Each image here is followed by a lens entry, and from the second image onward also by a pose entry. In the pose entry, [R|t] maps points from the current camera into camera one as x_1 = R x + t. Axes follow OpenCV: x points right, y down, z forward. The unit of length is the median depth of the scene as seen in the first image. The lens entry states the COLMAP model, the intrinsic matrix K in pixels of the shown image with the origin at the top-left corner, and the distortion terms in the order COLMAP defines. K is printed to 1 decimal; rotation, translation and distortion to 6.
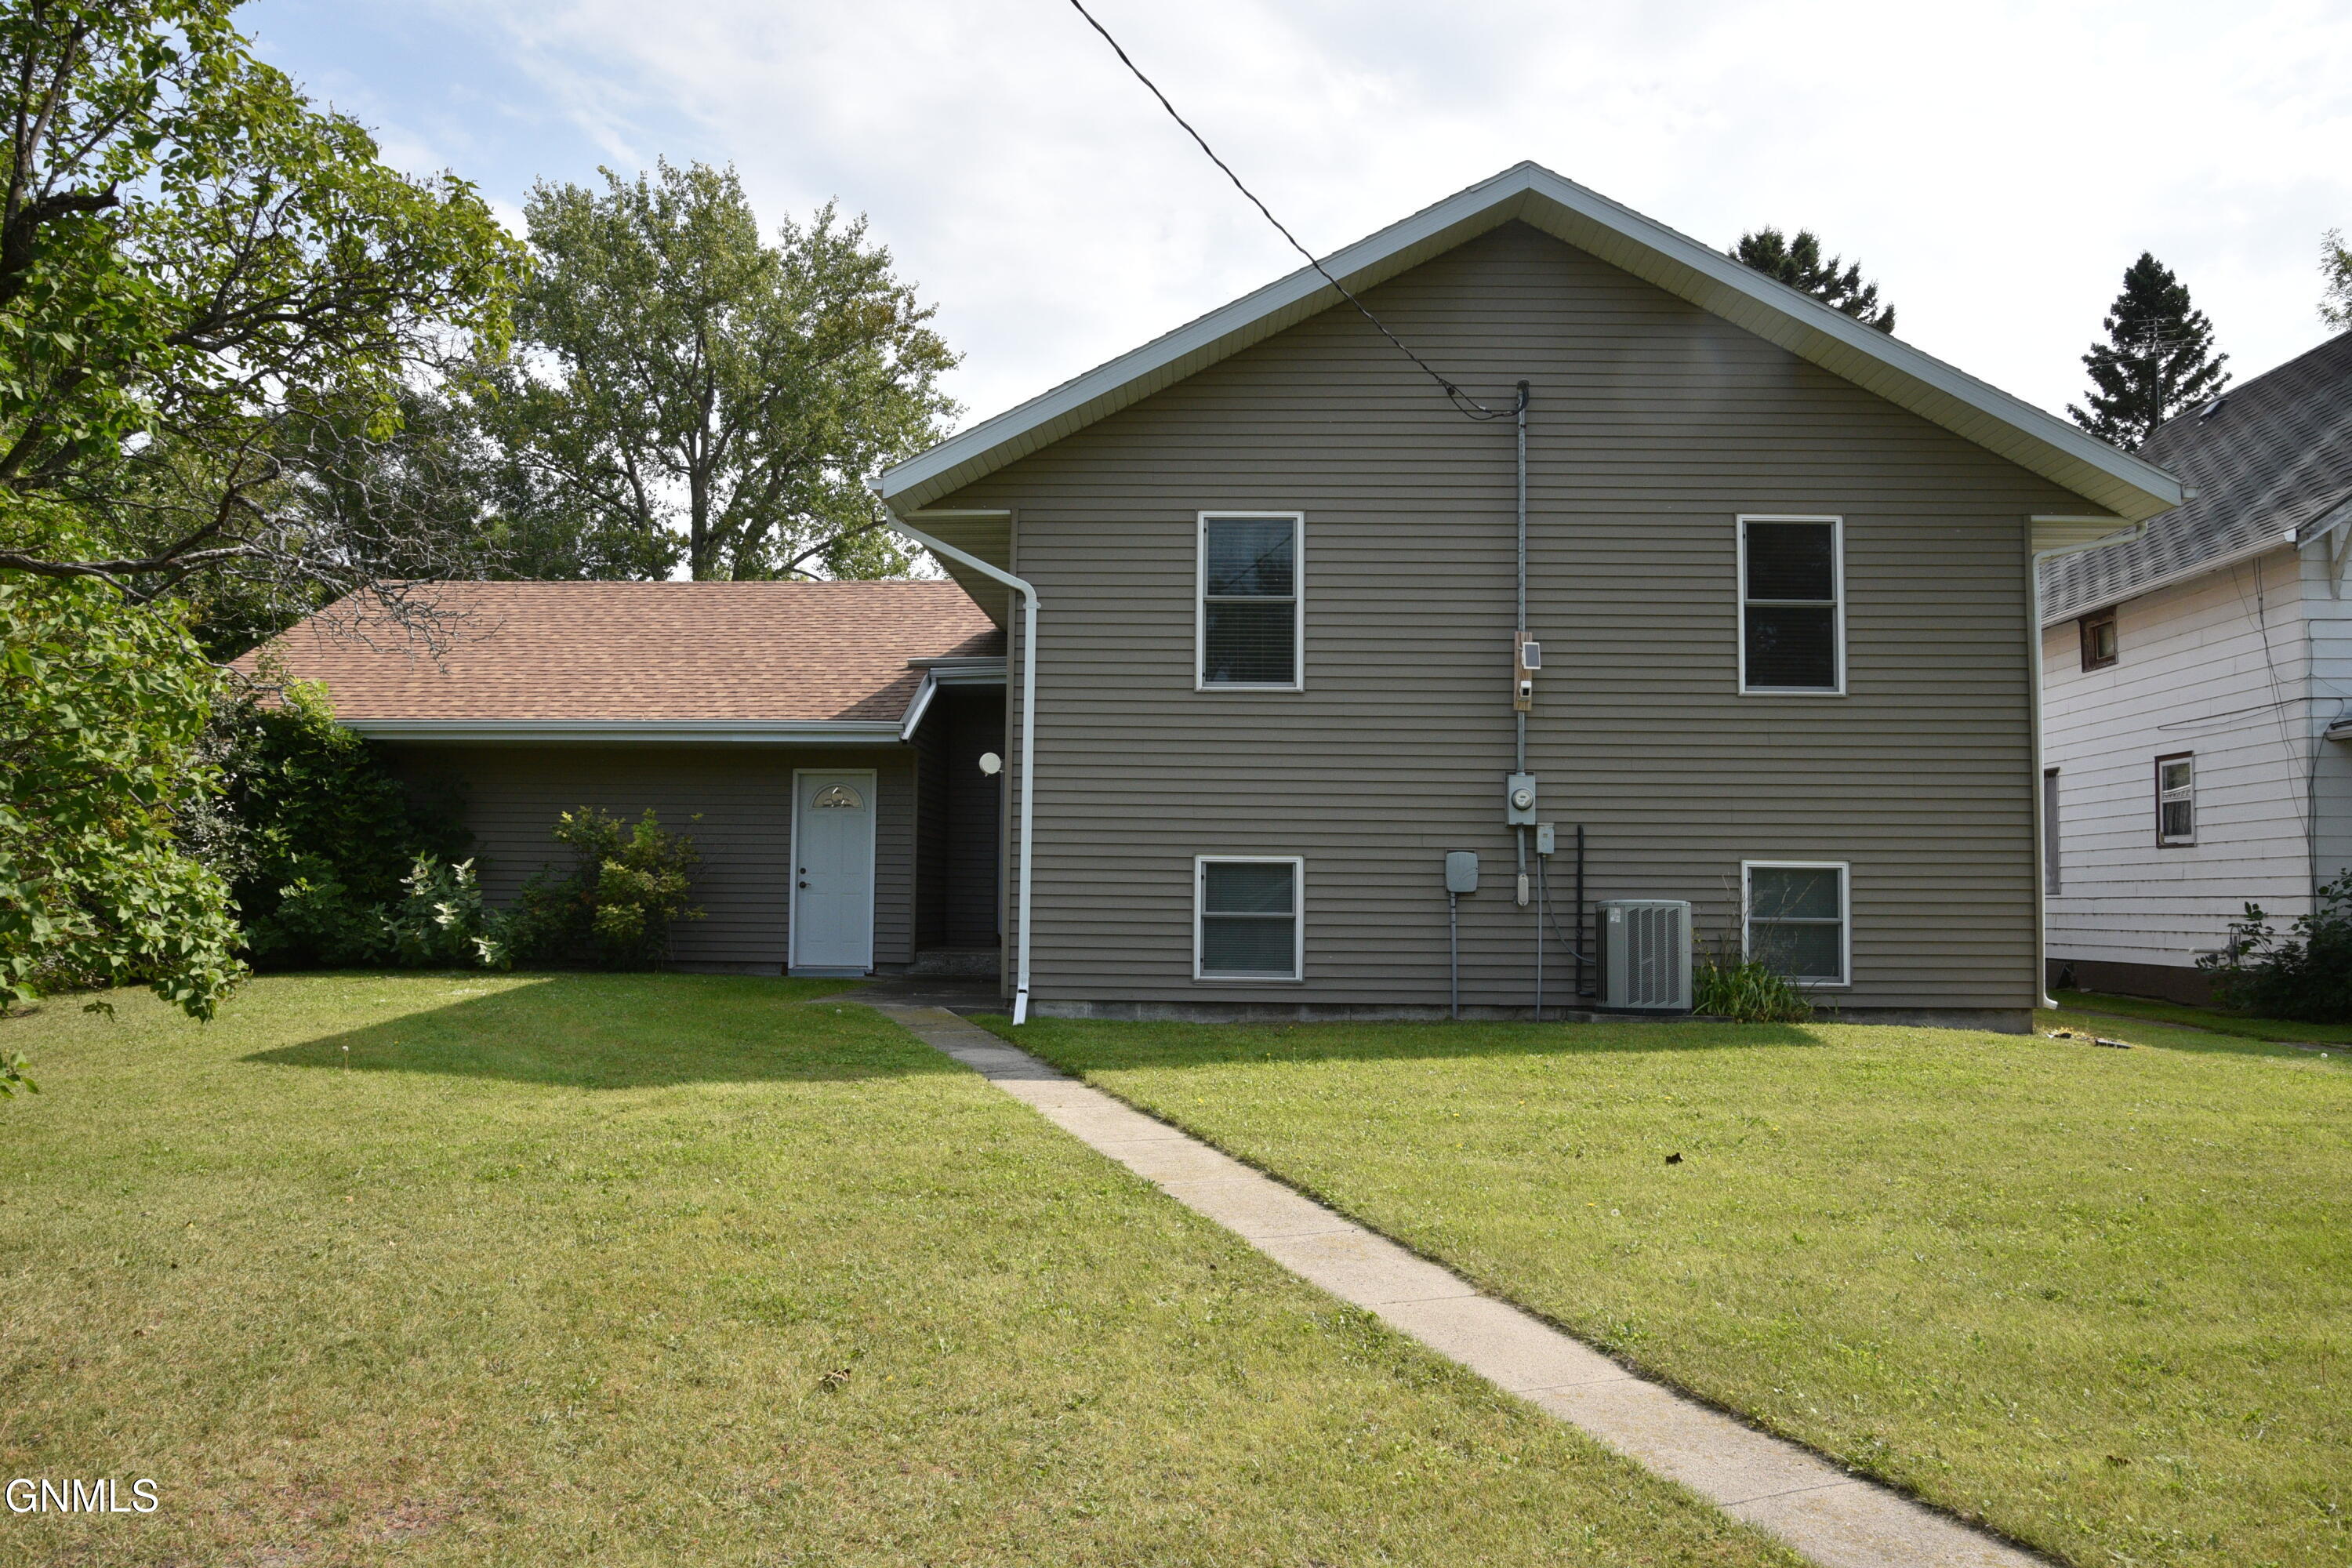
lens RADIAL K [[1680.5, 0, 1179.1], [0, 1680.5, 803.5], [0, 0, 1]] dist [-0.074351, 0.042131]
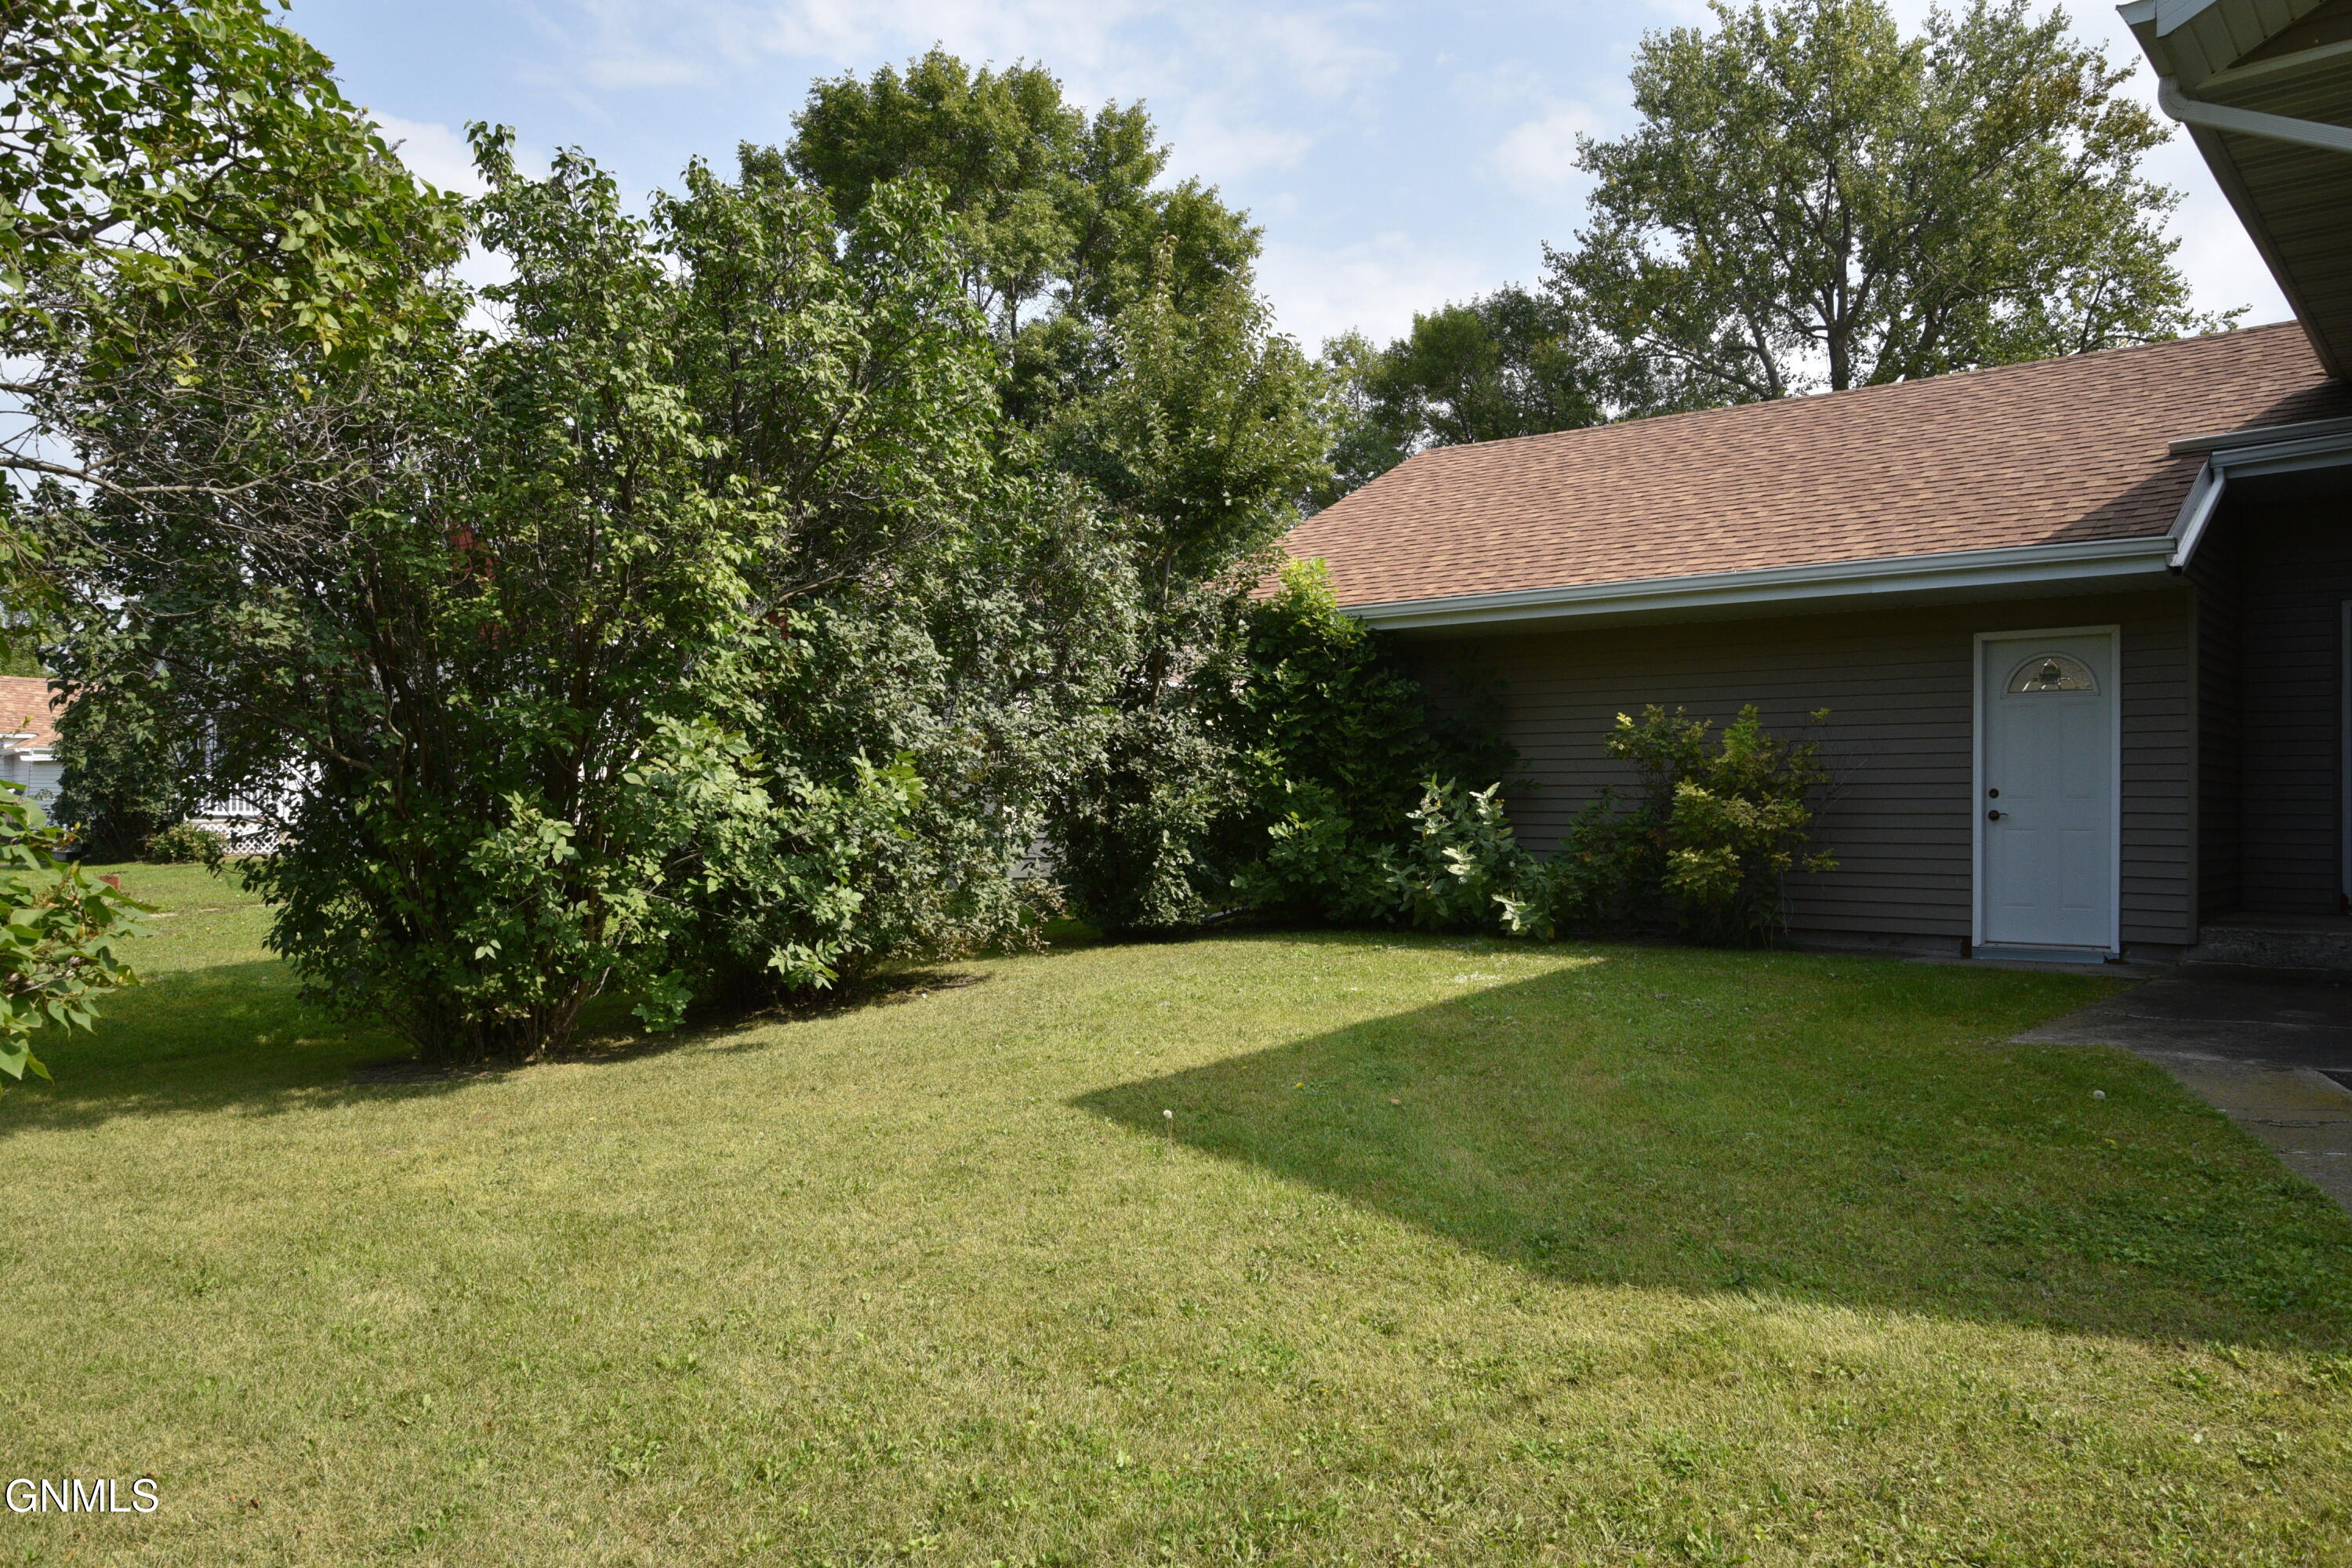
lens RADIAL K [[1680.5, 0, 1179.1], [0, 1680.5, 803.5], [0, 0, 1]] dist [-0.074351, 0.042131]
pose [[0.784132, -0.008267, -0.620539, -0.075746], [0.037672, 0.998701, 0.034299, 0.010541], [0.619449, -0.050272, 0.783425, 0.308904]]
